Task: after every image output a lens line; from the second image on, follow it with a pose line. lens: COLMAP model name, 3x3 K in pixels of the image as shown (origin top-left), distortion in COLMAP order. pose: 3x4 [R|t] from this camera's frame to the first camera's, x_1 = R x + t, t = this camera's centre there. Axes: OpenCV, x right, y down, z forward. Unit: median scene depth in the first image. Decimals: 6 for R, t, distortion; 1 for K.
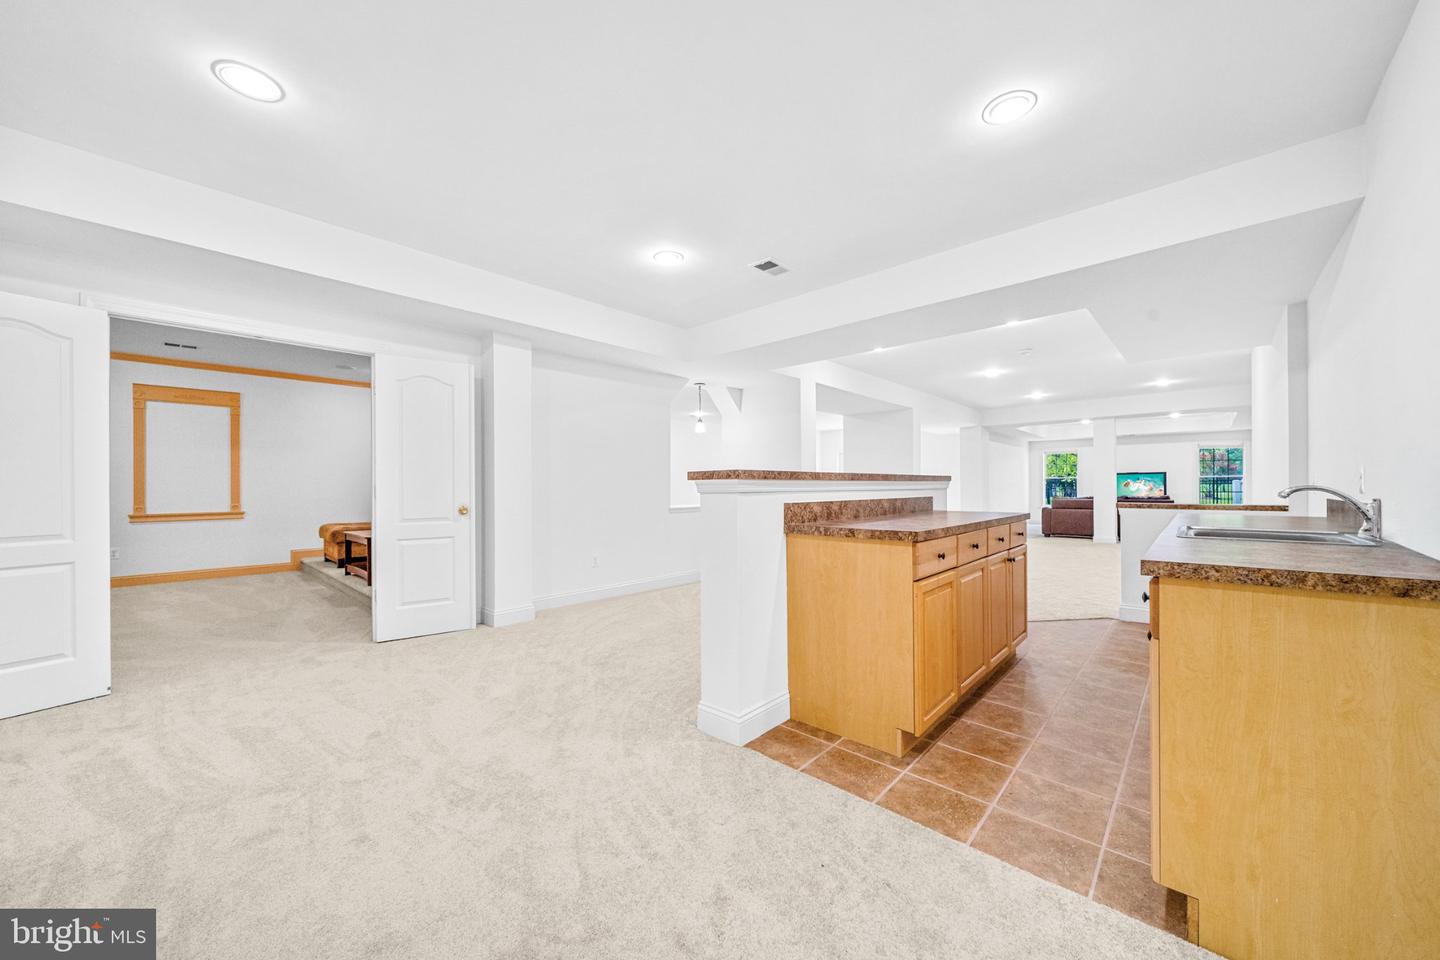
lens RADIAL K [[521.2, 0, 720.2], [0, 521.2, 486.0], [0, 0, 1]] dist [-0.001512, -0.000352]
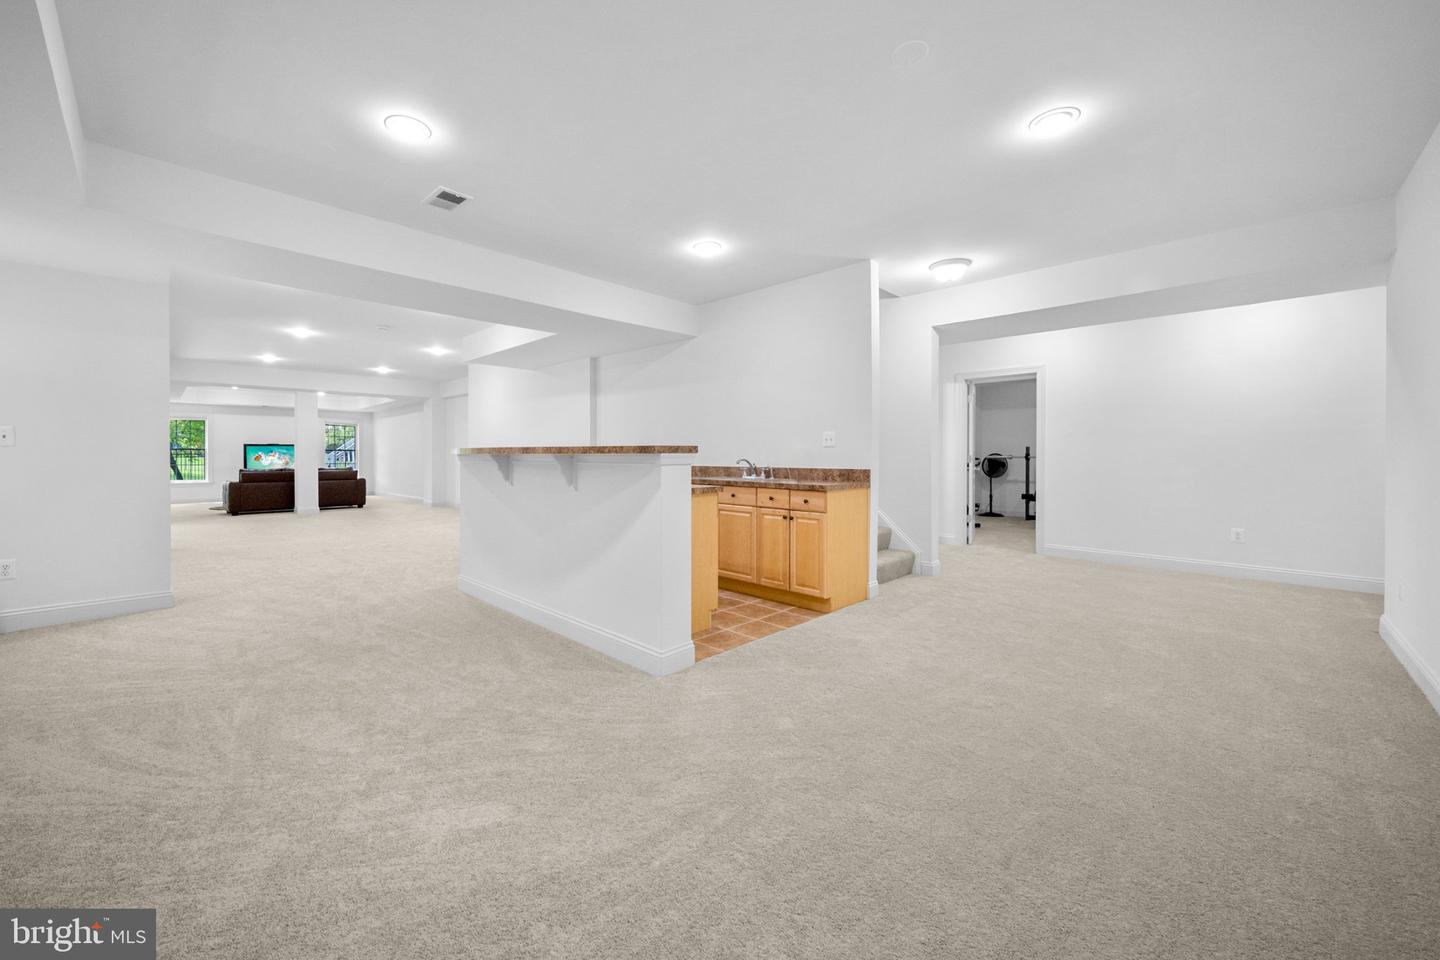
lens RADIAL K [[521.2, 0, 717.3], [0, 521.2, 456.0], [0, 0, 1]] dist [-0.001512, -0.000352]
pose [[0.031304, 0.007497, 0.999482, -0.967793], [-0.001975, 0.999970, -0.007439, 0.003304], [-0.999508, -0.001741, 0.031318, 0.714033]]
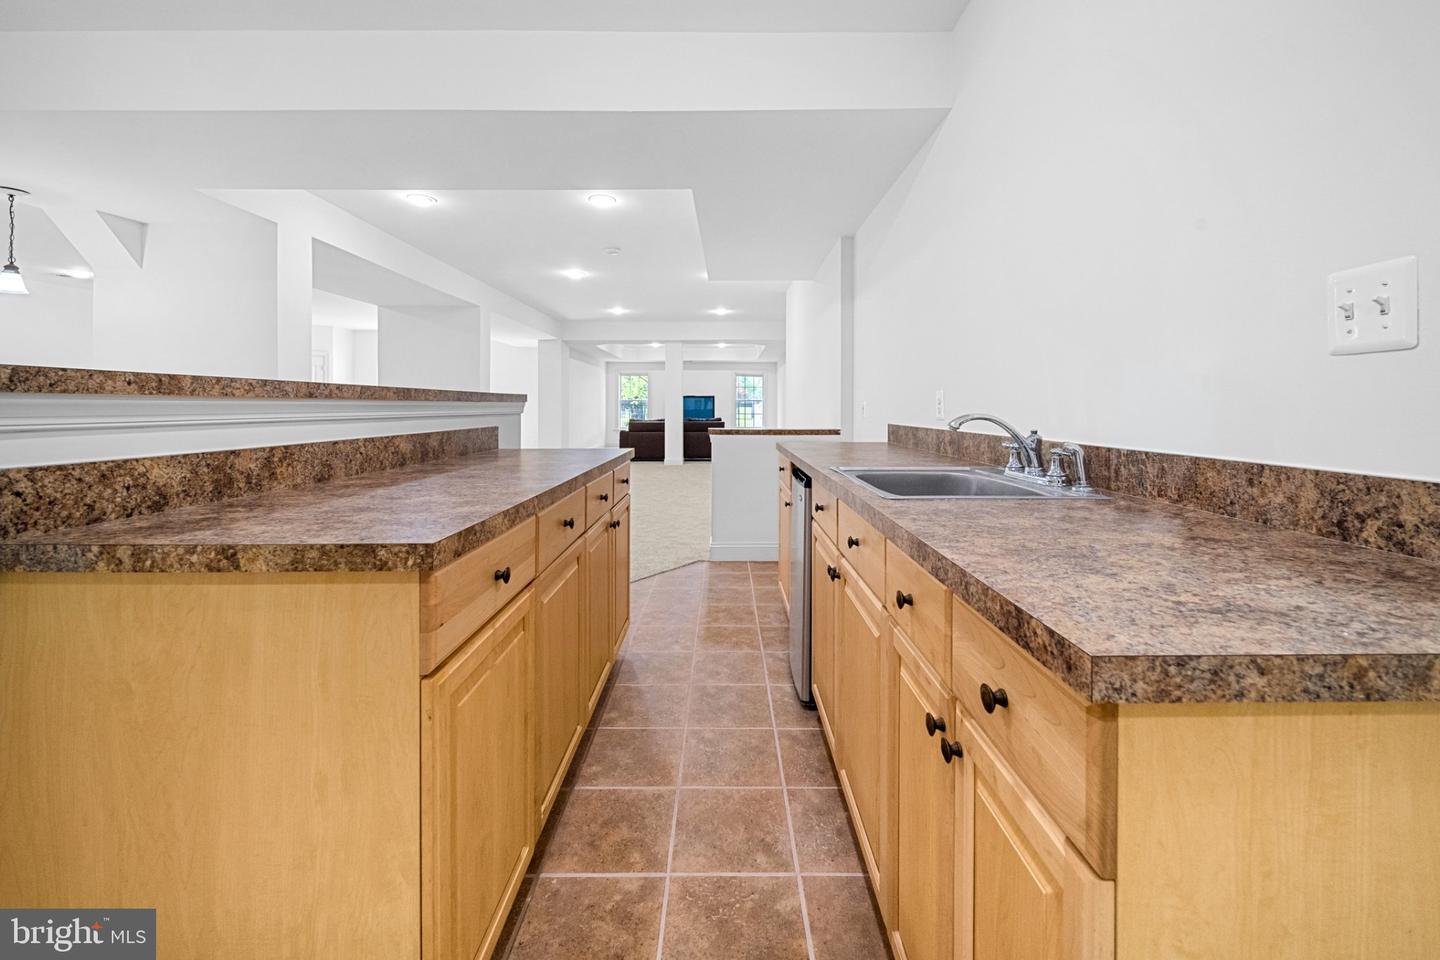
lens RADIAL K [[579.9, 0, 728.4], [0, 579.9, 405.0], [0, 0, 1]] dist [0.002663, 0.000164]
pose [[0.731578, 0.008409, 0.681706, 0.190170], [-0.005432, 0.999964, -0.006506, -0.004310], [-0.681736, 0.001057, 0.731598, 0.424477]]
